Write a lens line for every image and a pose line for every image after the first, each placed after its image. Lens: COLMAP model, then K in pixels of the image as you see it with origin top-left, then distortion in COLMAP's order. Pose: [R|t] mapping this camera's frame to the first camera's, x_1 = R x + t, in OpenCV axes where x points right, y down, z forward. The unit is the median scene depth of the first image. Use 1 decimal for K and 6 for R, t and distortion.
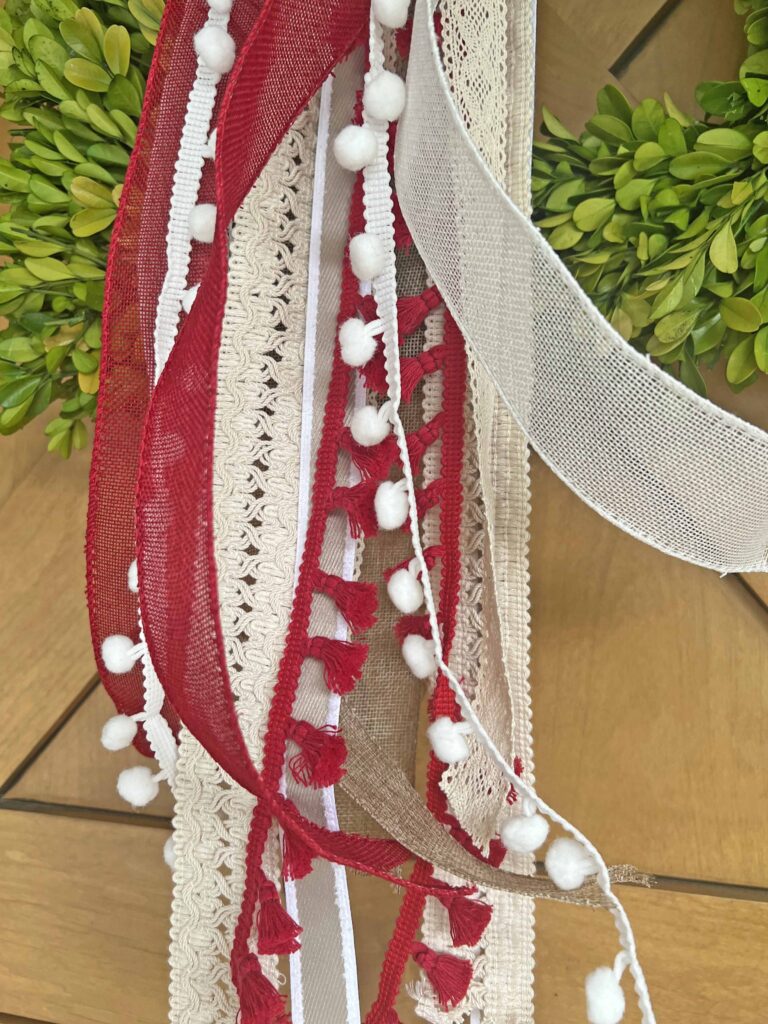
lens RADIAL K [[850.4, 0, 378.0], [0, 850.4, 520.1], [0, 0, 1]] dist [0.031188, -0.052874]
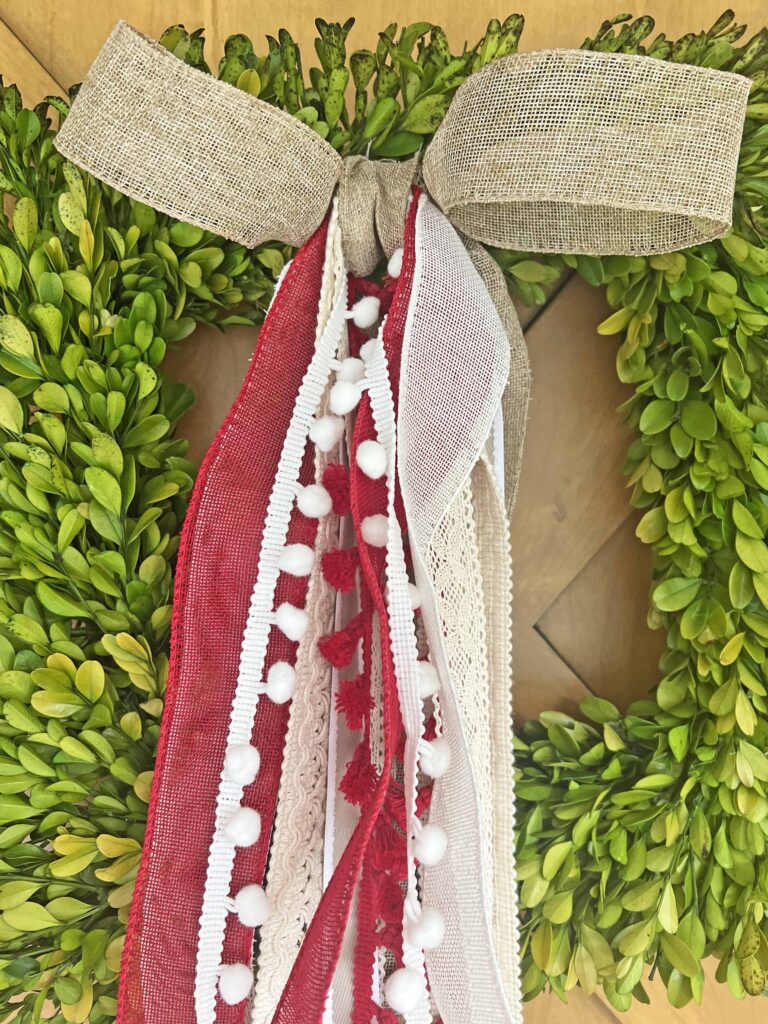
lens RADIAL K [[806.6, 0, 373.3], [0, 806.6, 503.2], [0, 0, 1]] dist [0.022280, -0.038482]
pose [[0.967224, -0.037048, 0.251207, -0.242881], [0.032653, 0.999232, 0.021640, -0.859857], [-0.251816, -0.012727, 0.967691, 0.009850]]
